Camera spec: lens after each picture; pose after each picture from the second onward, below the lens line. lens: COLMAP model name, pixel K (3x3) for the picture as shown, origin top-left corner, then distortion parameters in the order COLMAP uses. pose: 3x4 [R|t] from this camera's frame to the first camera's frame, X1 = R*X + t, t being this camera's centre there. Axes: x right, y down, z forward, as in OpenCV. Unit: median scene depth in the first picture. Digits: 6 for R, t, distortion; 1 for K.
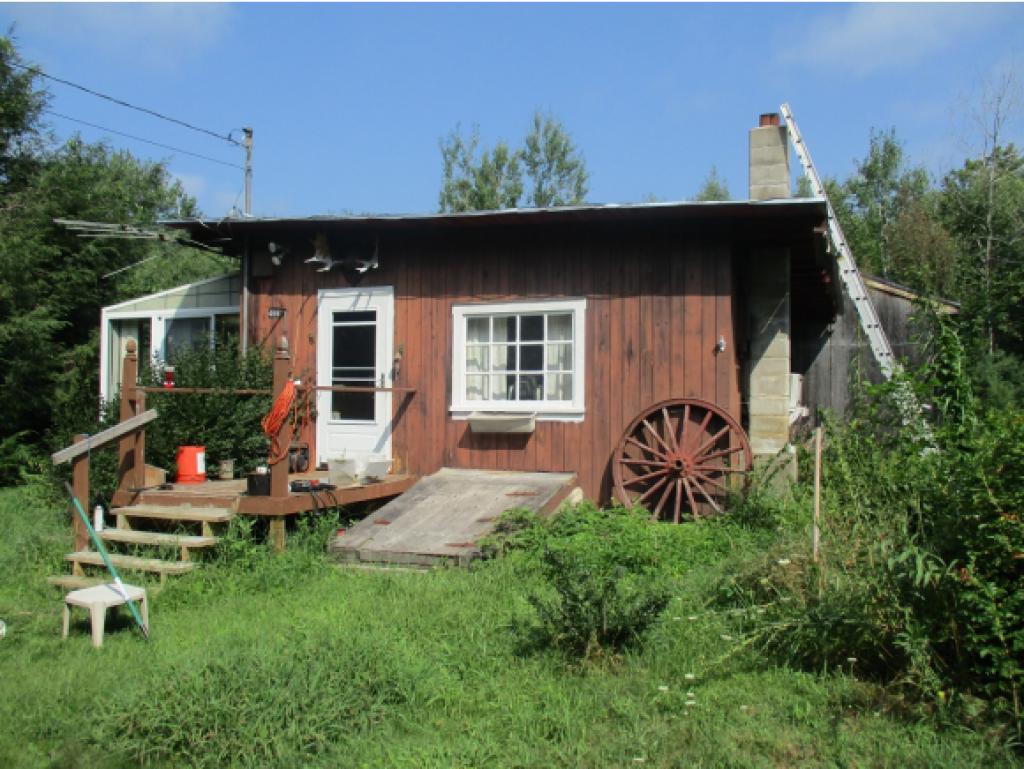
lens RADIAL K [[832.8, 0, 533.9], [0, 832.8, 406.8], [0, 0, 1]] dist [-0.026359, -0.013769]
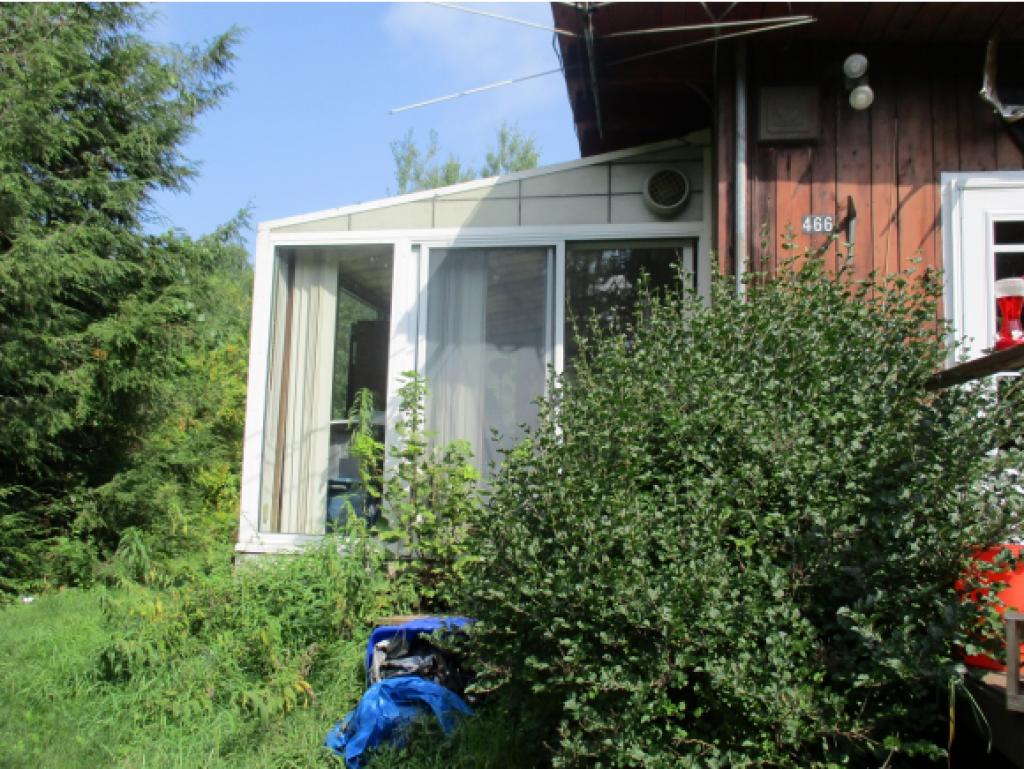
lens RADIAL K [[832.8, 0, 510.2], [0, 832.8, 382.7], [0, 0, 1]] dist [-0.026359, -0.013769]
pose [[0.979588, 0.035546, 0.197848, -0.488521], [-0.015599, 0.994715, -0.101480, 0.015150], [-0.200410, 0.096322, 0.974966, 0.543786]]
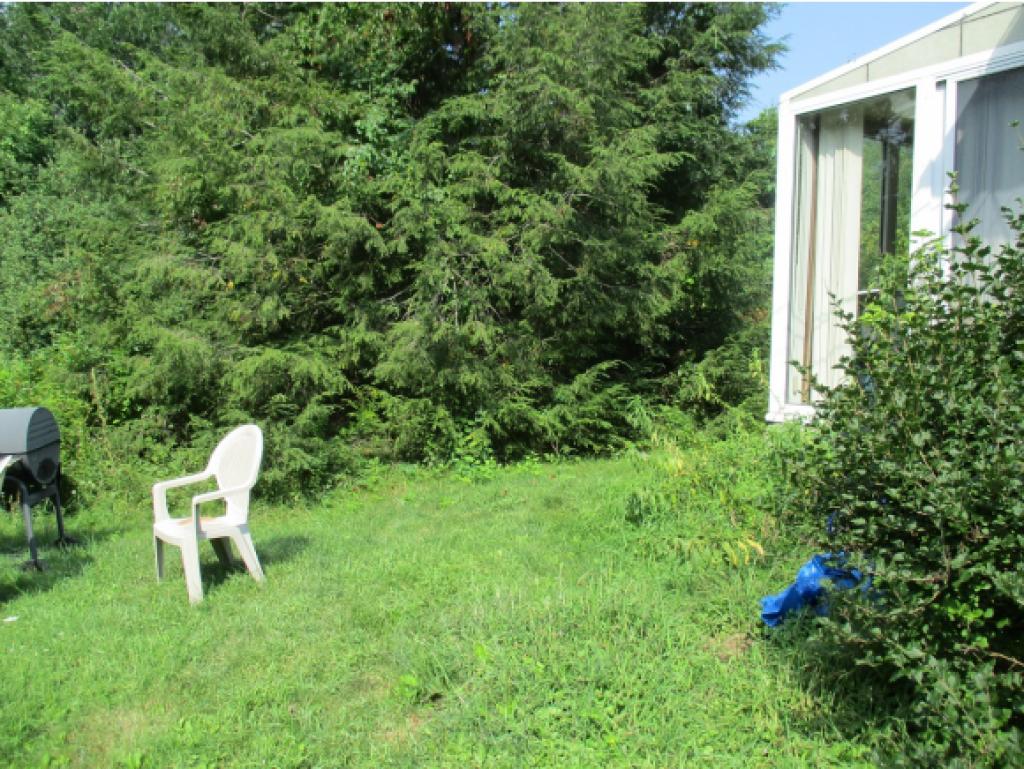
lens RADIAL K [[832.8, 0, 505.8], [0, 832.8, 385.2], [0, 0, 1]] dist [-0.026359, -0.013769]
pose [[0.821187, 0.024122, -0.570149, -0.394588], [0.006733, 0.998627, 0.051947, 0.016637], [0.570619, -0.046497, 0.819898, 0.548448]]
